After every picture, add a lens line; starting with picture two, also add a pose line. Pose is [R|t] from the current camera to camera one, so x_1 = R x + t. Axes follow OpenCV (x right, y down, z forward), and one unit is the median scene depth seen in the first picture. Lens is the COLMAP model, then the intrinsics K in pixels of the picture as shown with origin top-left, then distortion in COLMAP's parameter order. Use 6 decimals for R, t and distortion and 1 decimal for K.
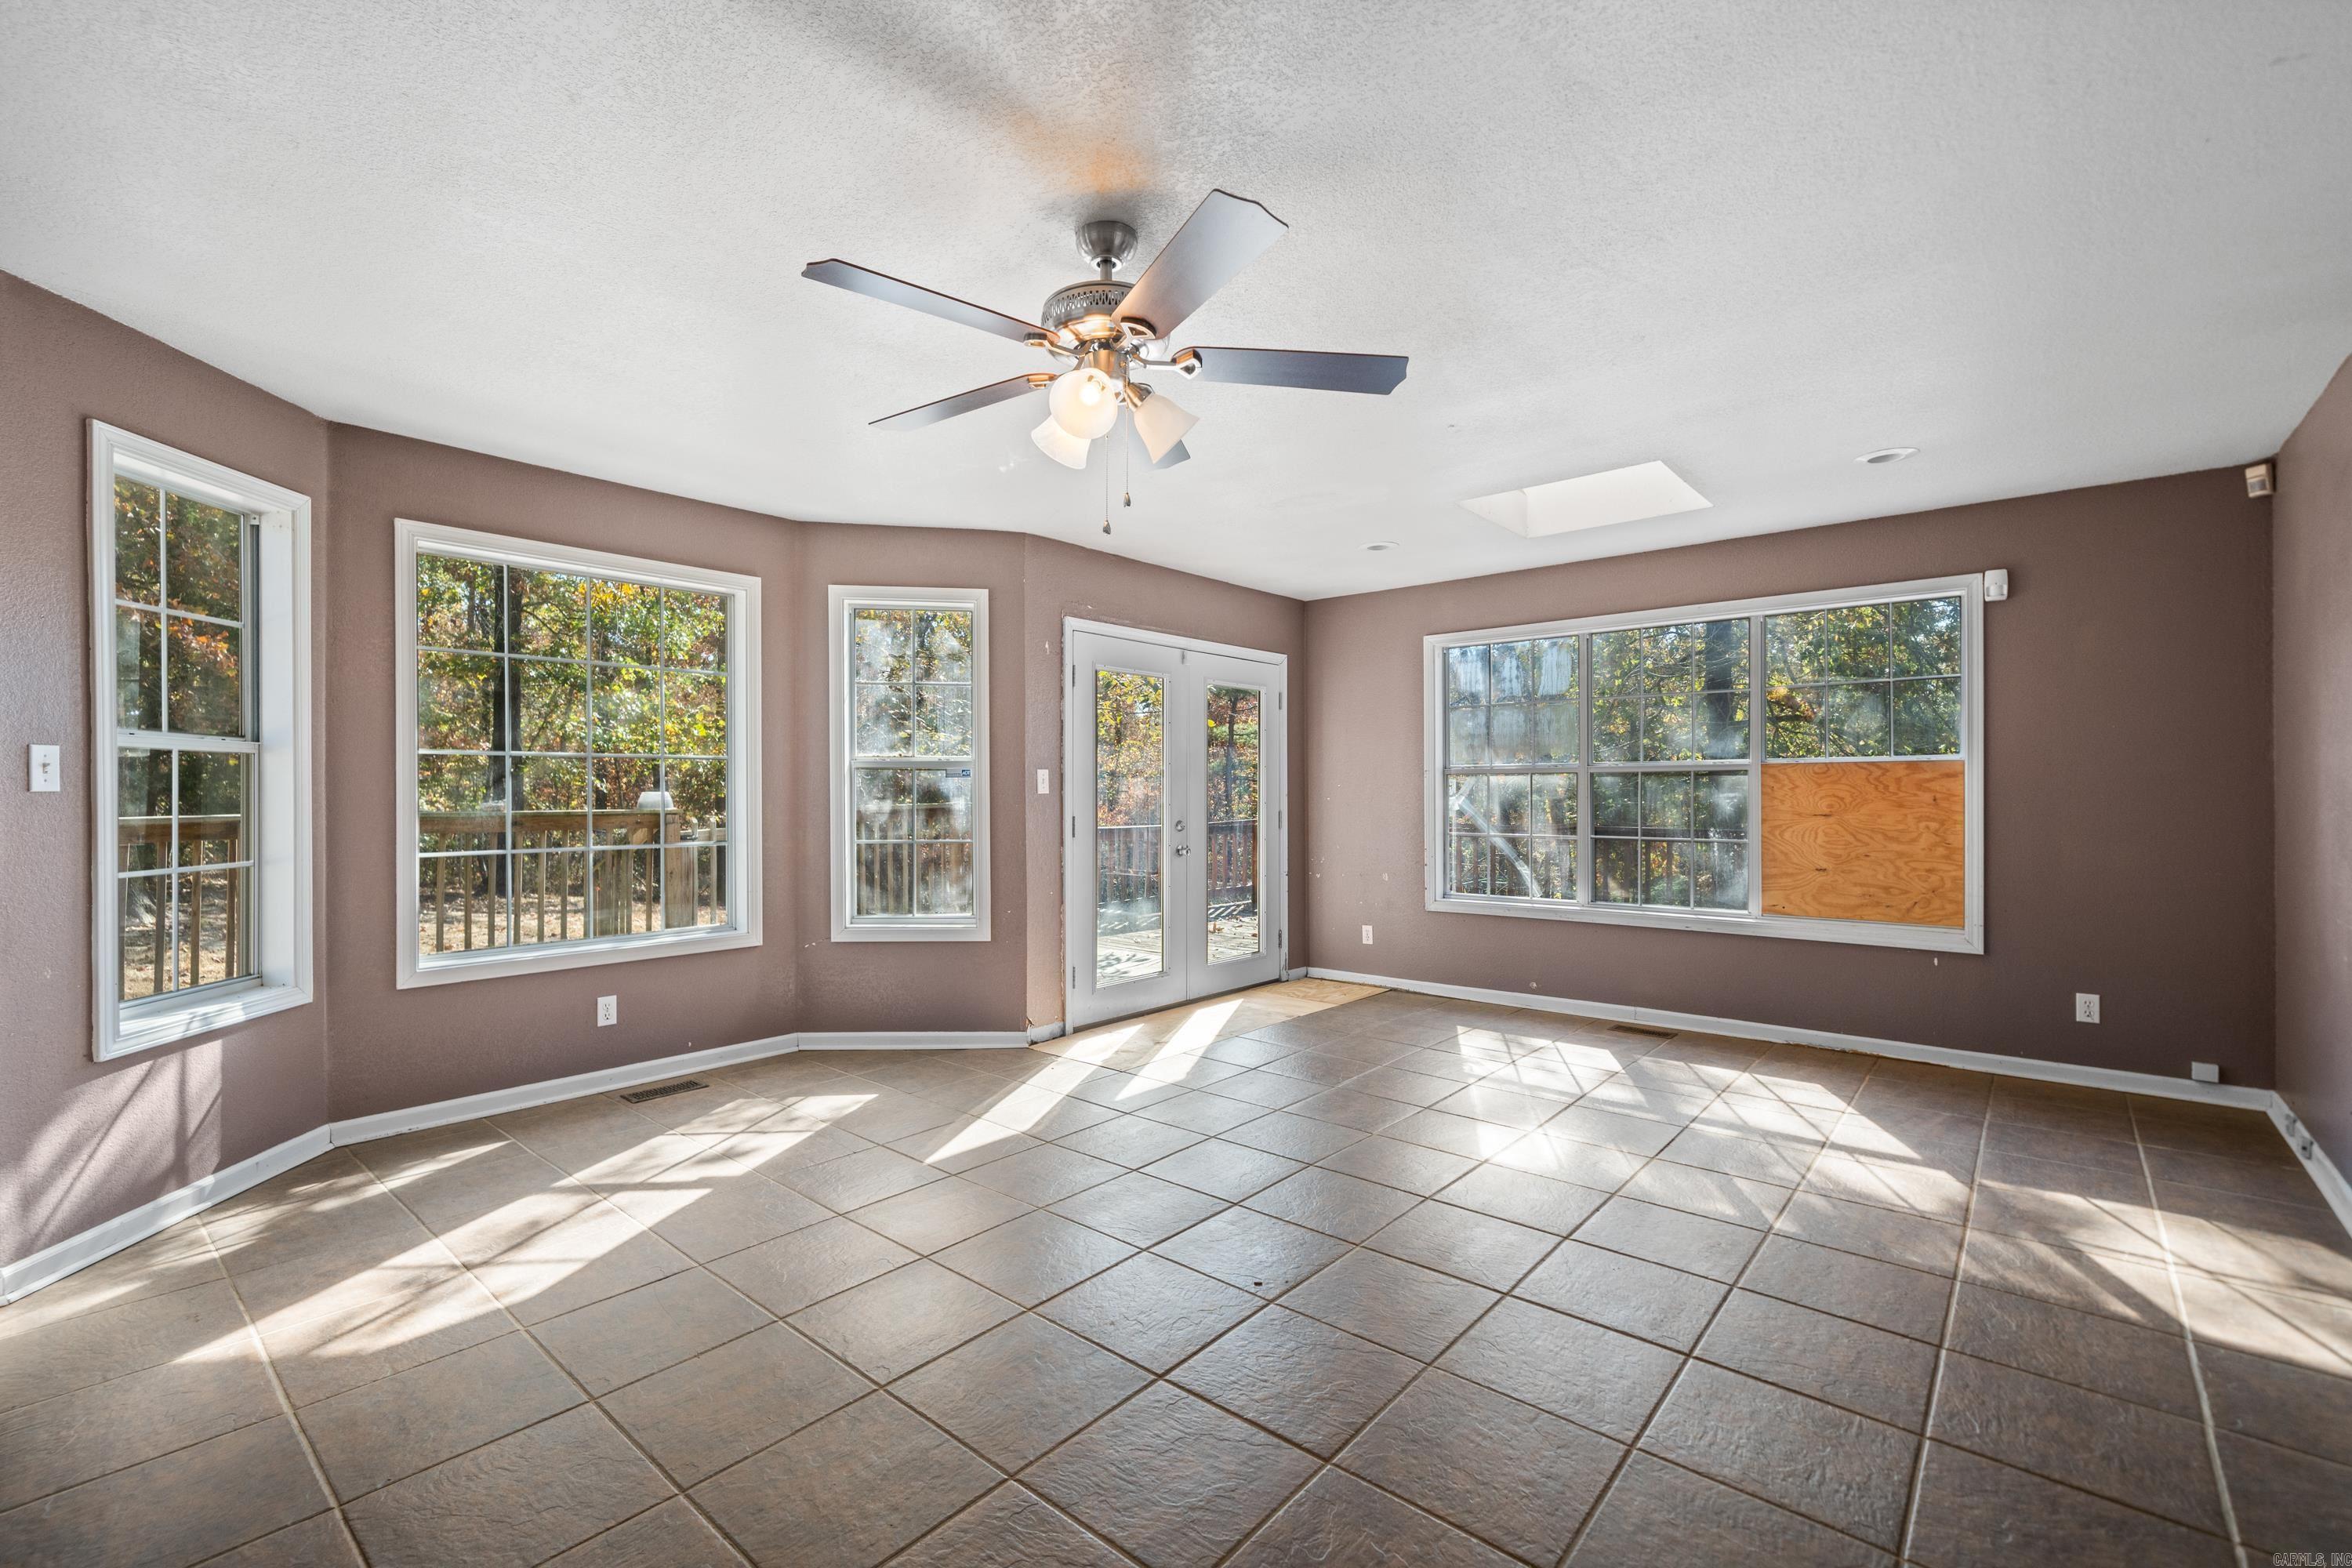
lens RADIAL K [[1024.0, 0, 1176.0], [0, 1024.0, 784.0], [0, 0, 1]] dist [-0.035013, 0.000559]
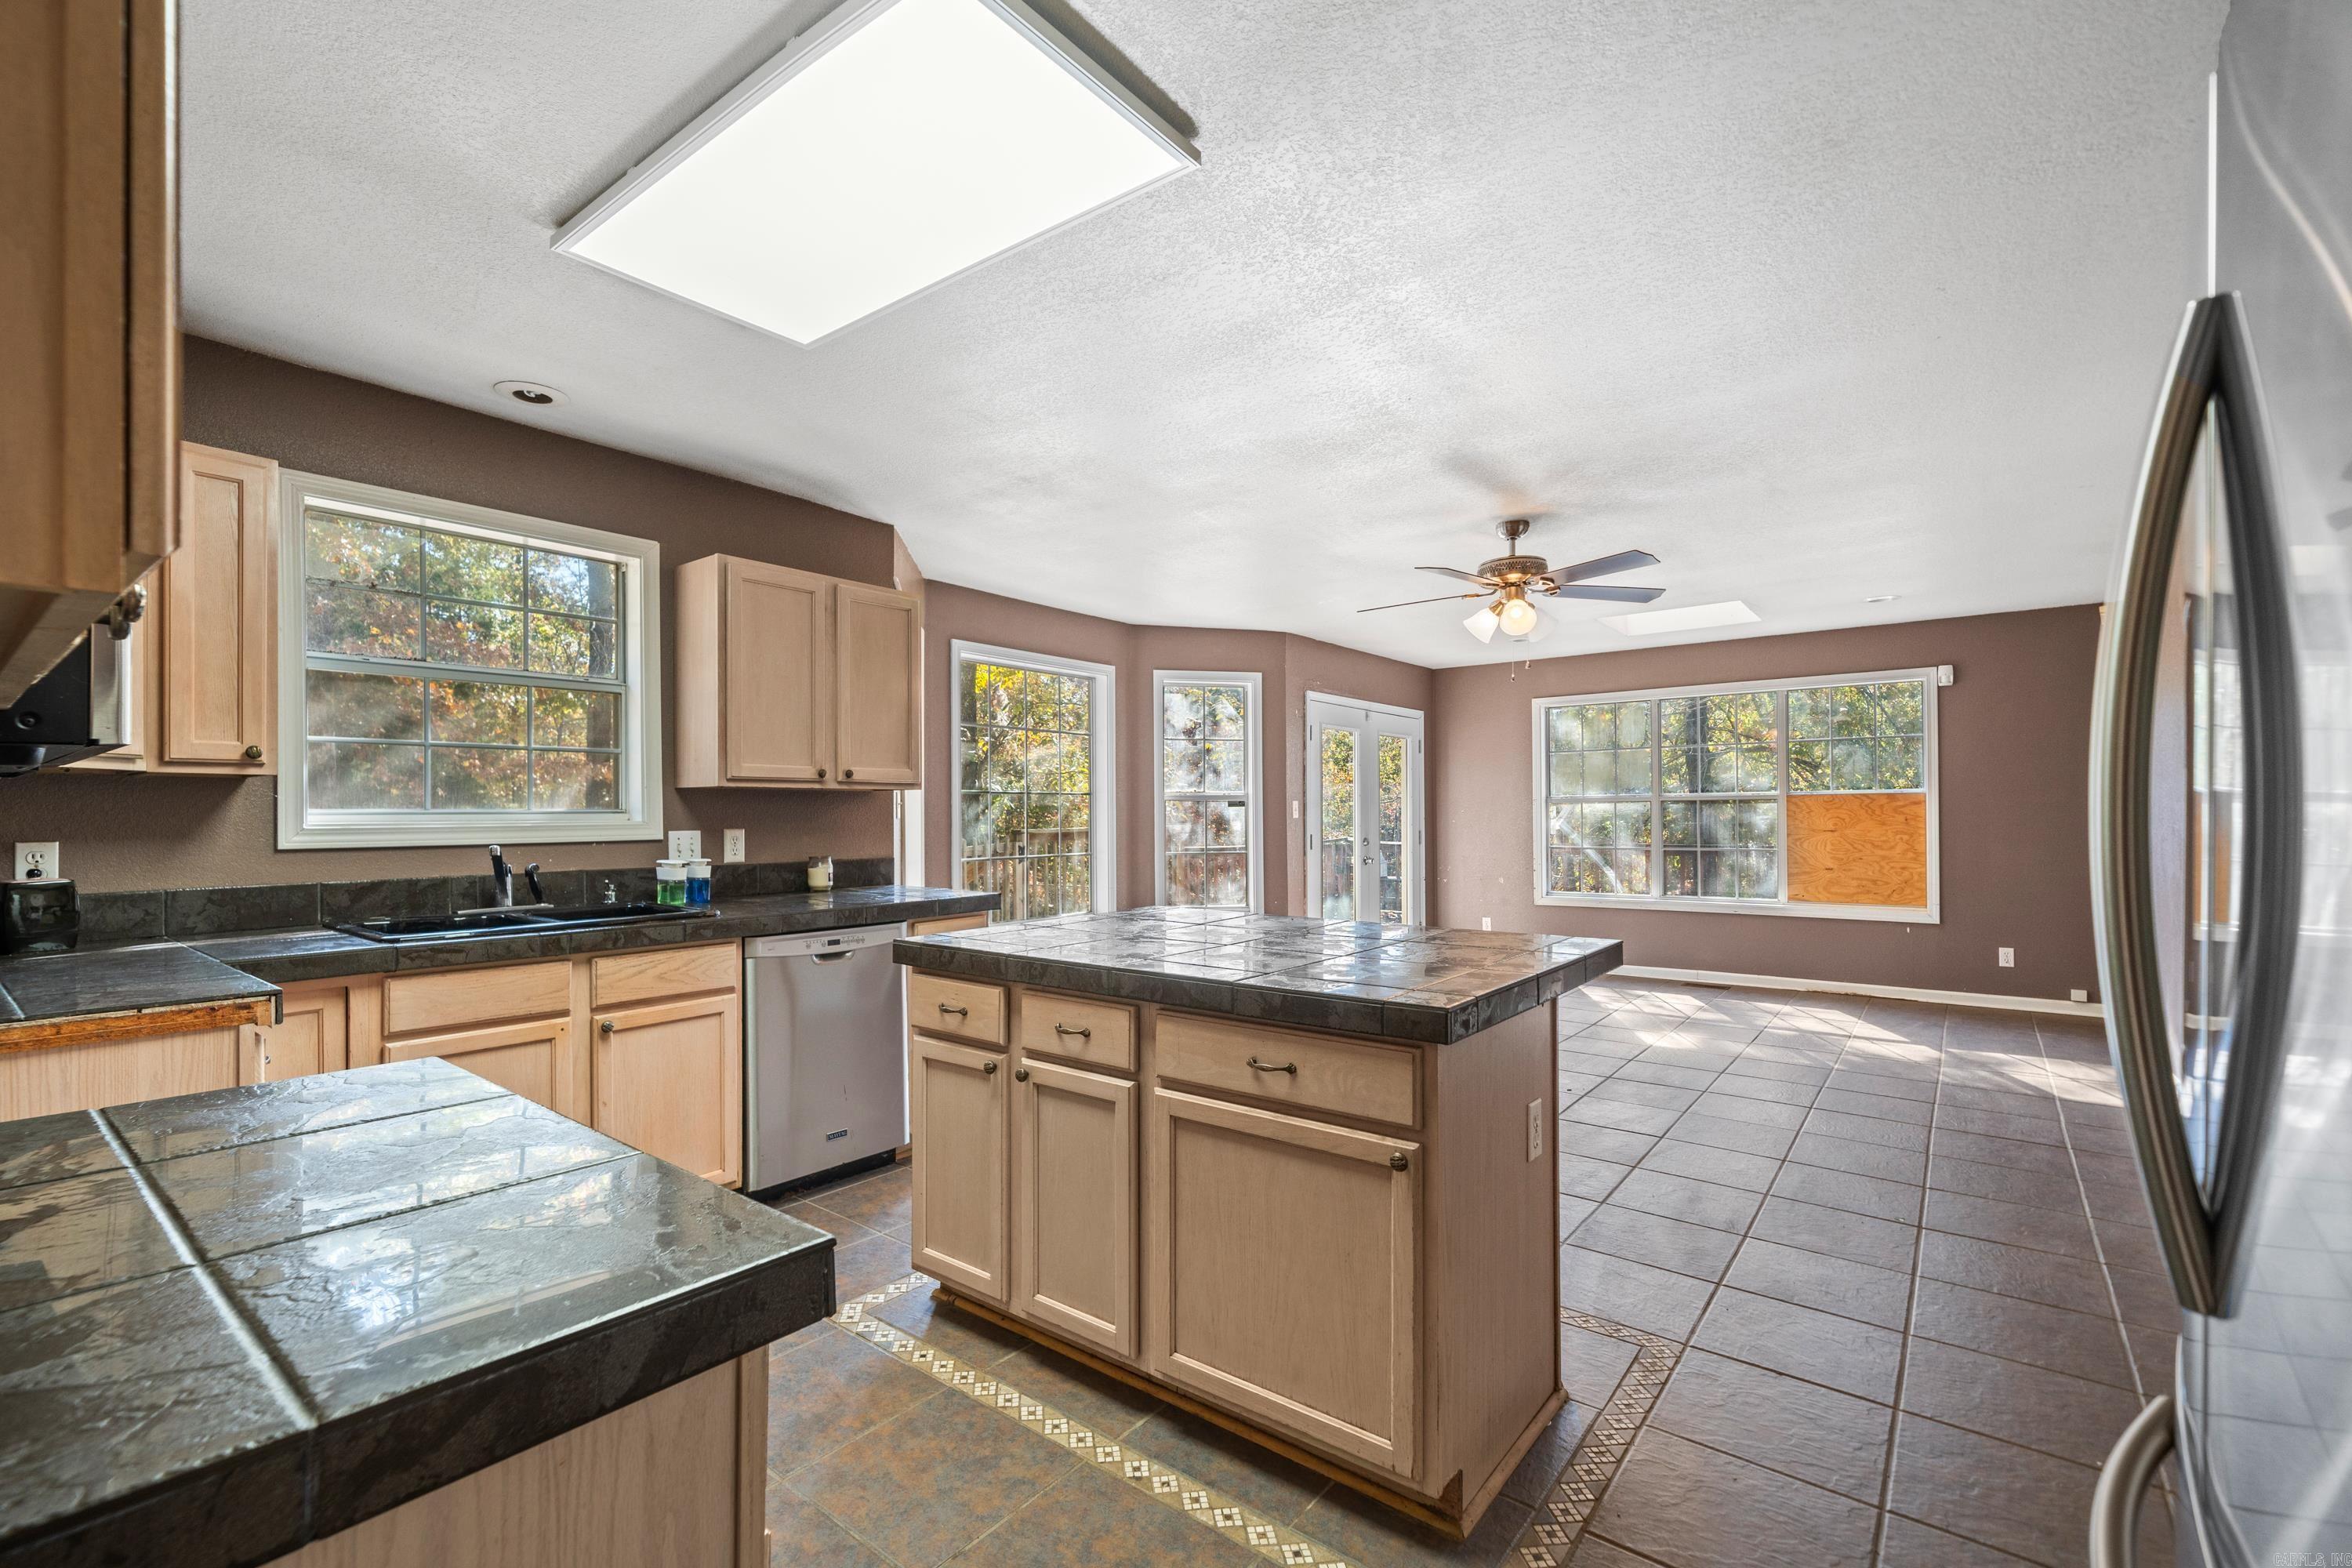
lens RADIAL K [[1019.7, 0, 1176.0], [0, 1019.7, 784.0], [0, 0, 1]] dist [-0.053771, -0.000064]
pose [[0.999286, -0.001483, 0.037743, -0.348150], [0.002344, 0.999738, -0.022765, -0.005710], [-0.037699, 0.022837, 0.999028, -0.387942]]
